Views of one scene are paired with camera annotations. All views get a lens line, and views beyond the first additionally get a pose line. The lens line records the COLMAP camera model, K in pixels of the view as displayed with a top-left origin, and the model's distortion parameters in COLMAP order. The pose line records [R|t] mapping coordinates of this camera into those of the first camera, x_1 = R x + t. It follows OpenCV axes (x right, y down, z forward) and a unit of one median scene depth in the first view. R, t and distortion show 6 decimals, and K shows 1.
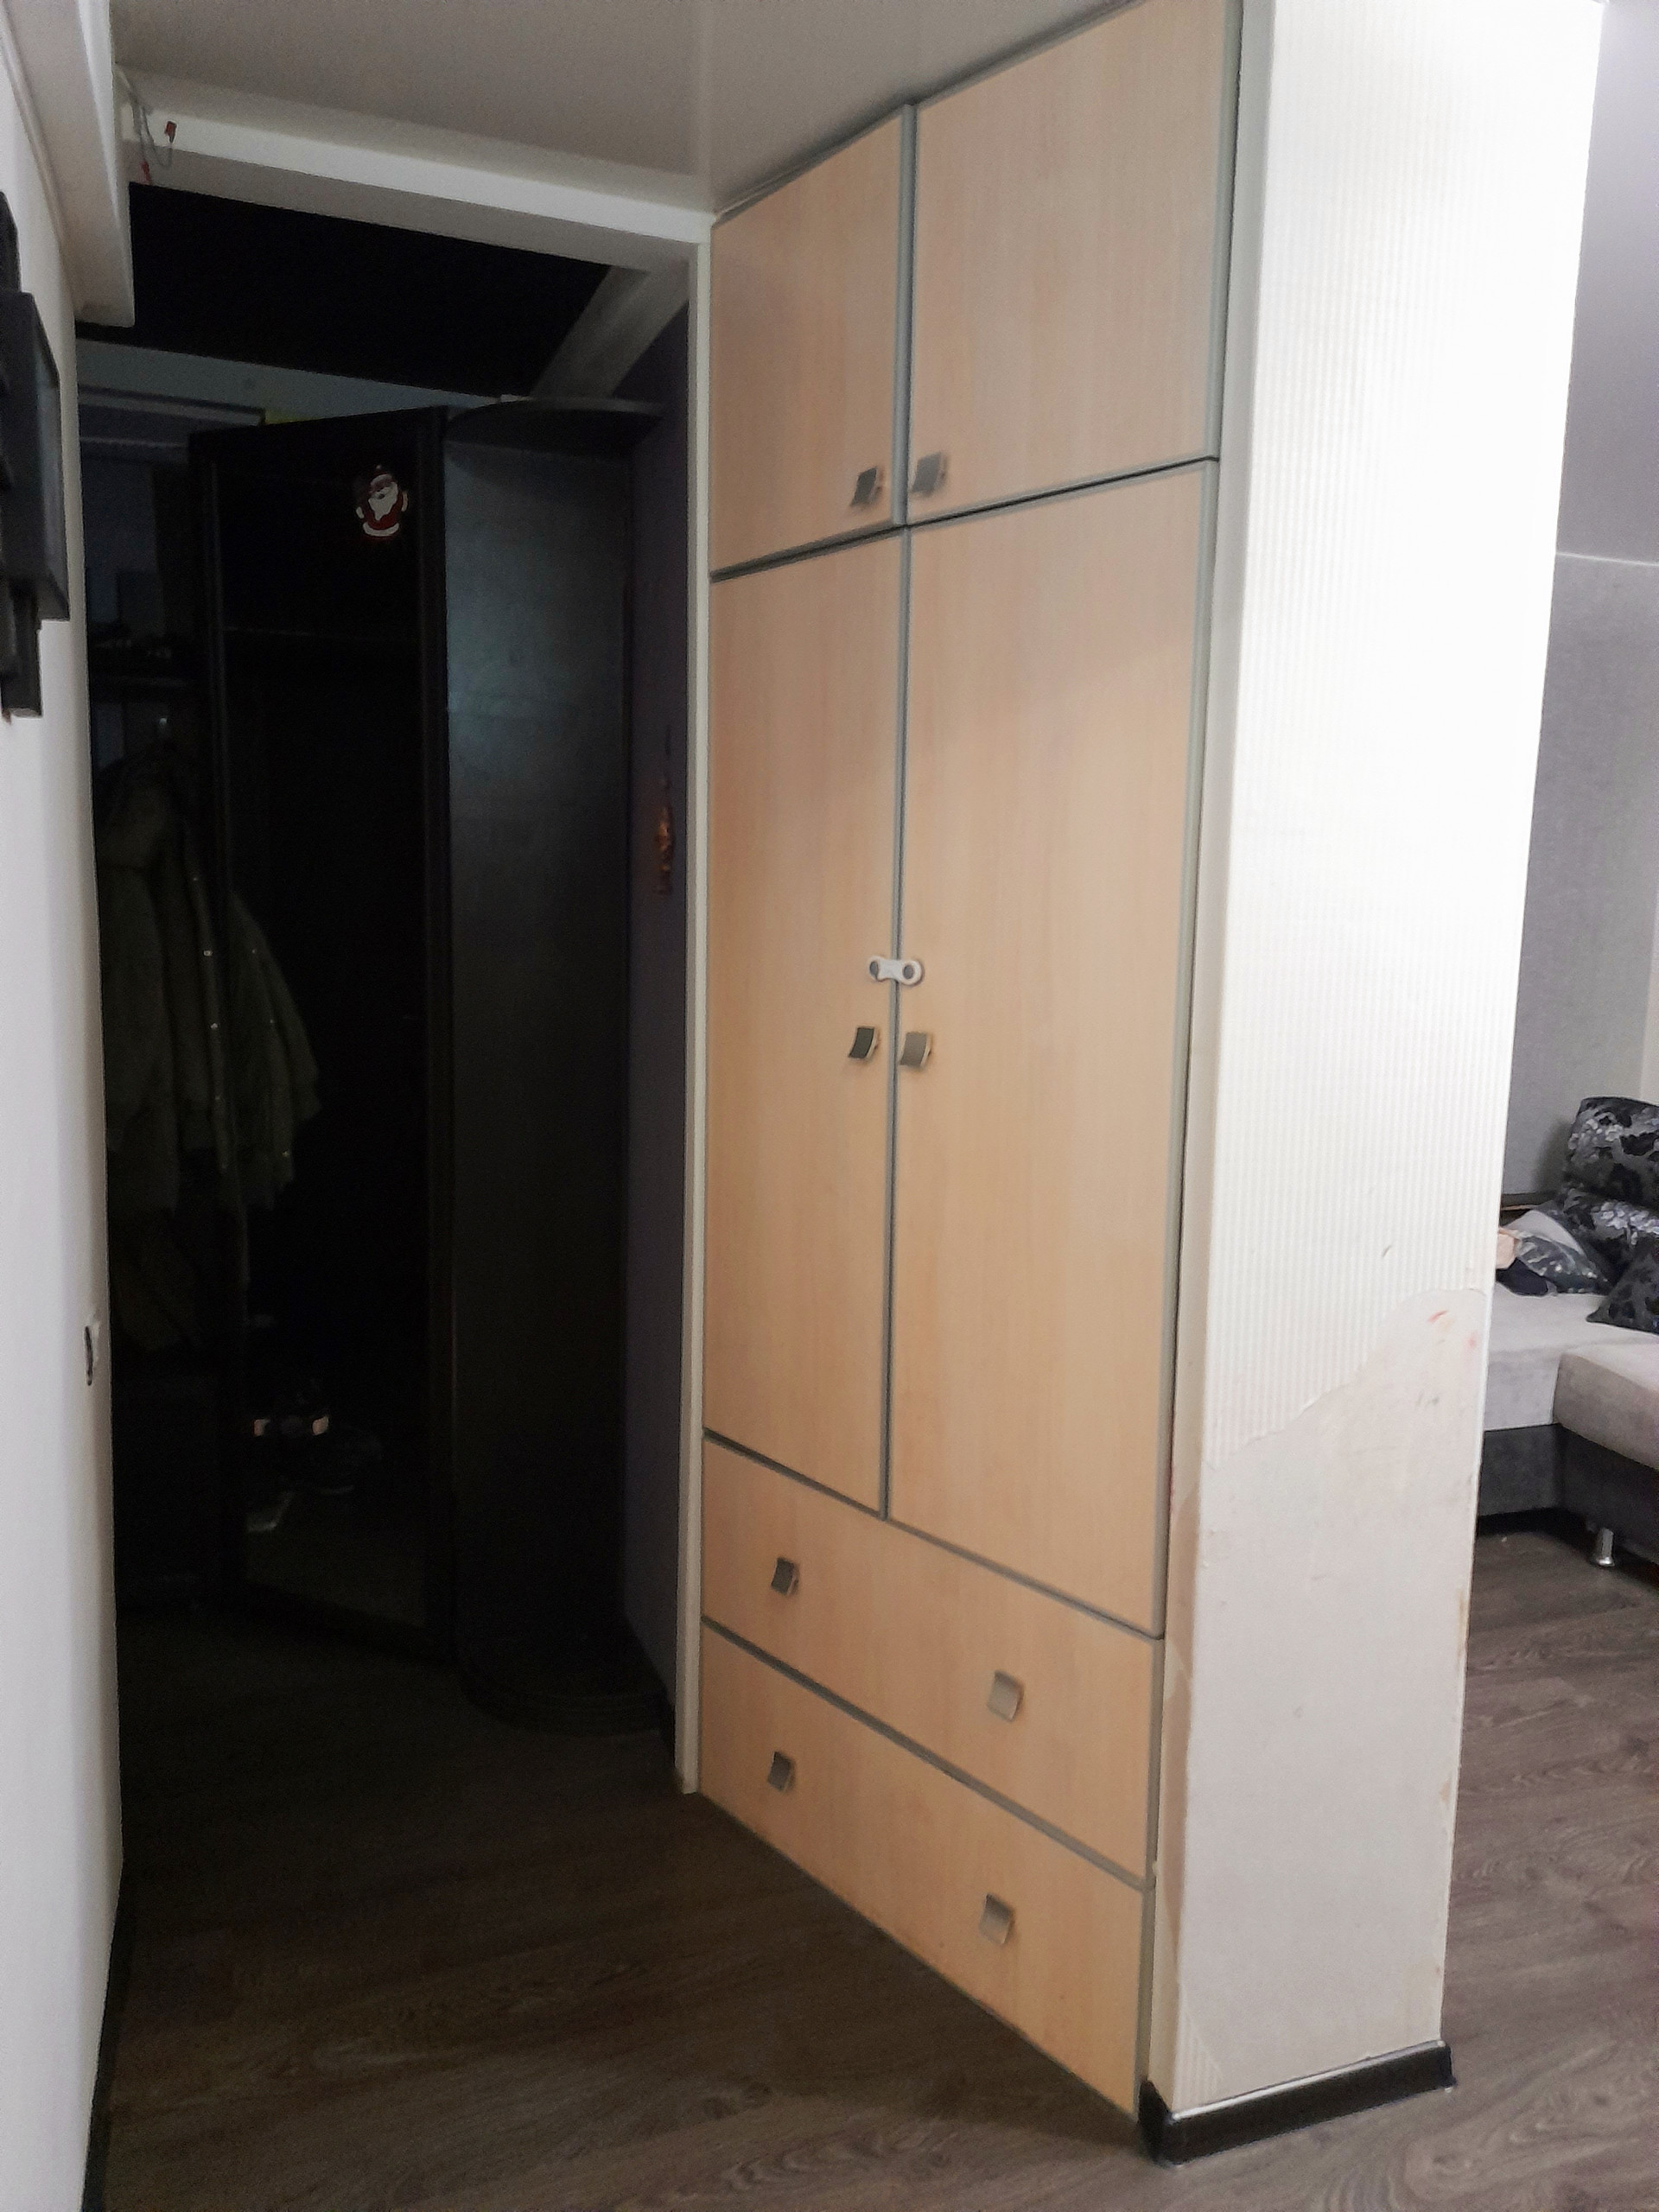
lens RADIAL K [[1630.2, 0, 836.0], [0, 1630.2, 1100.8], [0, 0, 1]] dist [0.052879, -0.020045]
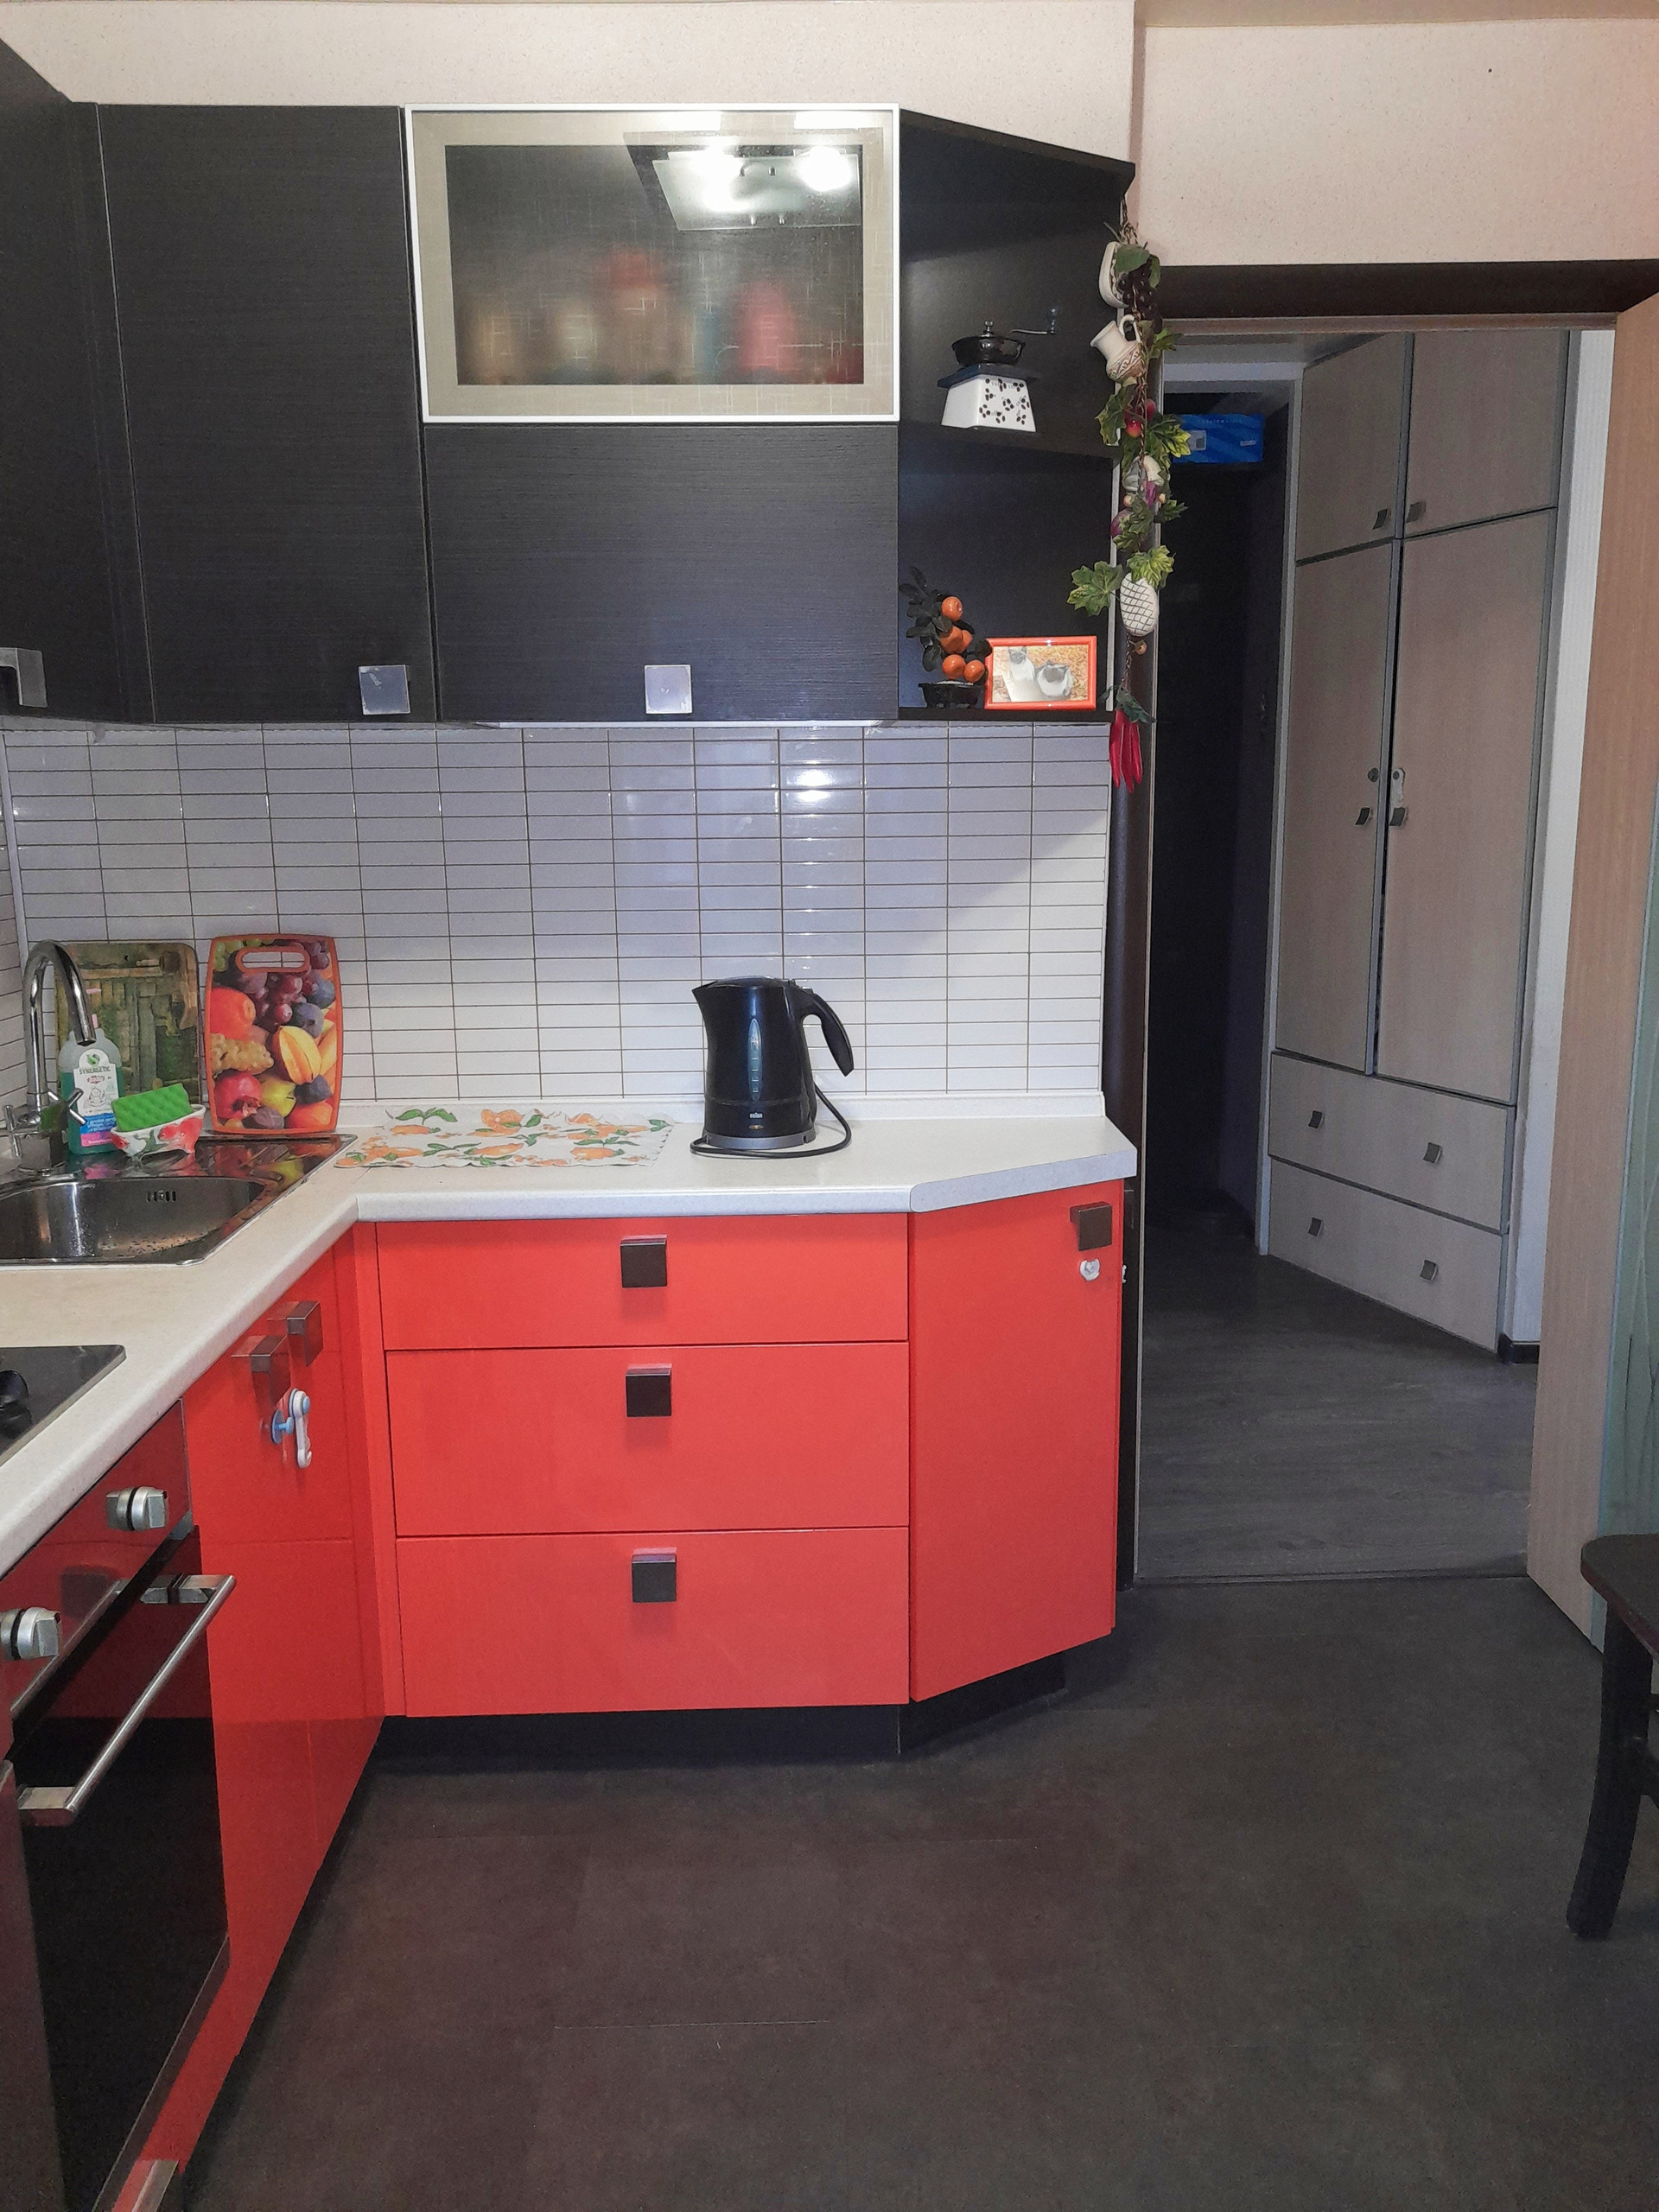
lens RADIAL K [[1630.2, 0, 837.6], [0, 1630.2, 1101.7], [0, 0, 1]] dist [0.052879, -0.020045]
pose [[0.942864, 0.030452, -0.331784, 0.078191], [-0.008692, 0.997724, 0.066873, 0.179947], [0.333065, -0.060169, 0.940982, -1.055549]]
